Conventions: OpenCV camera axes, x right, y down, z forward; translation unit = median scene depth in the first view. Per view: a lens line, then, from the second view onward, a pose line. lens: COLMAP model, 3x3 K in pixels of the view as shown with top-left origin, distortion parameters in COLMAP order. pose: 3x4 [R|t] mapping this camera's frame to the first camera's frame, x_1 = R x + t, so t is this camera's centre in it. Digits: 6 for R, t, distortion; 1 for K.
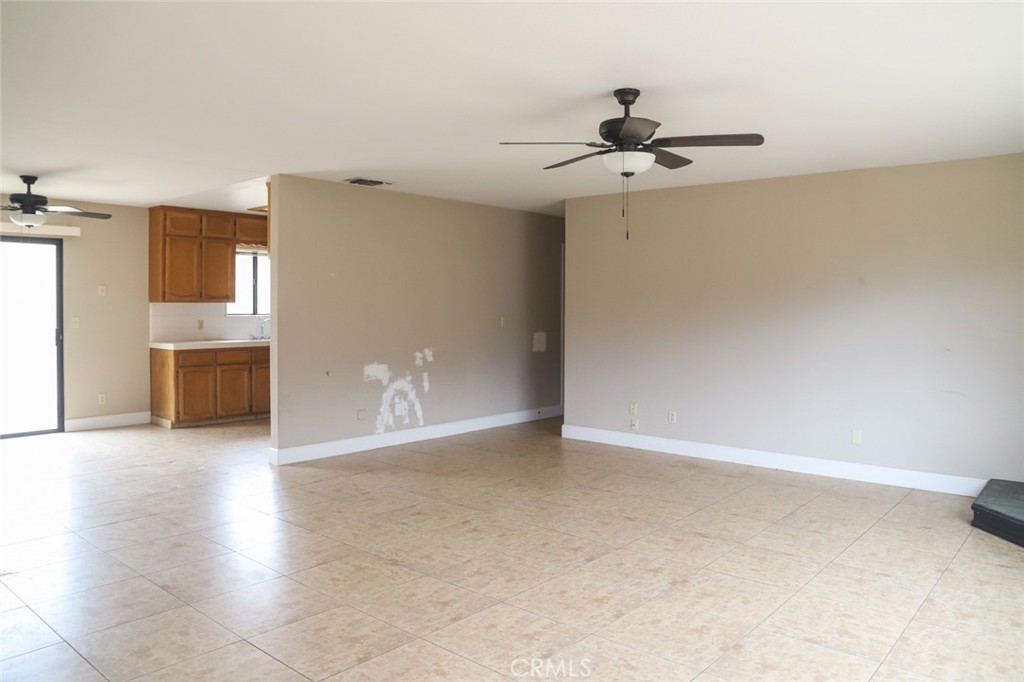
lens RADIAL K [[751.7, 0, 518.1], [0, 751.7, 318.8], [0, 0, 1]] dist [-0.112782, 0.076200]
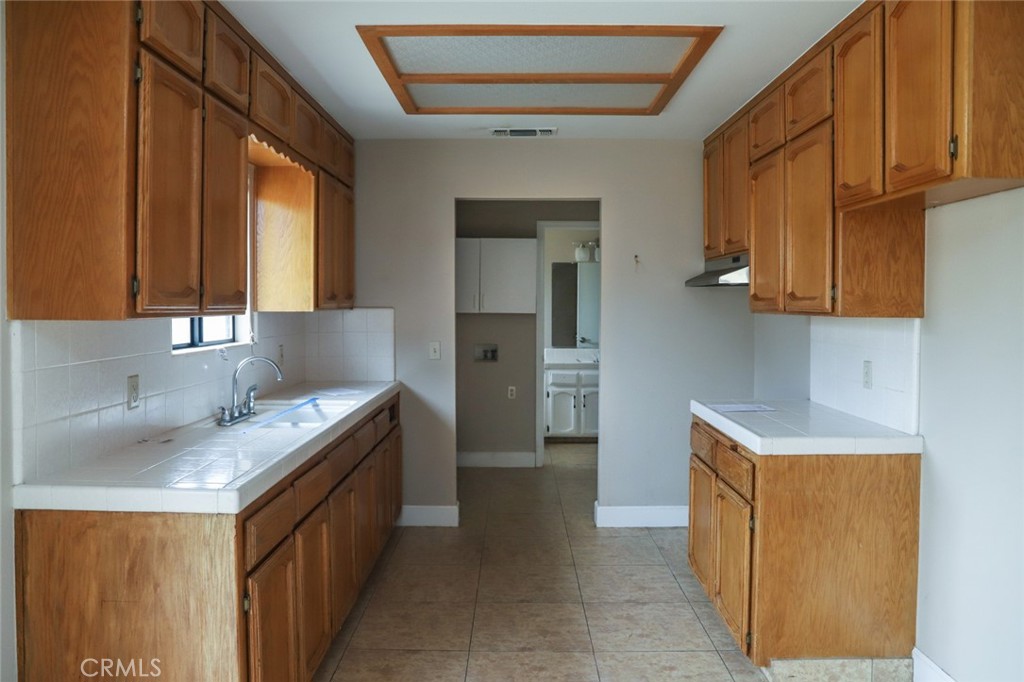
lens RADIAL K [[767.0, 0, 516.5], [0, 767.0, 319.5], [0, 0, 1]] dist [-0.075685, 0.027495]
pose [[0.744153, -0.025080, 0.667539, -0.539475], [0.027933, 0.999589, 0.006417, -0.019652], [-0.667425, 0.013871, 0.744547, 0.711734]]
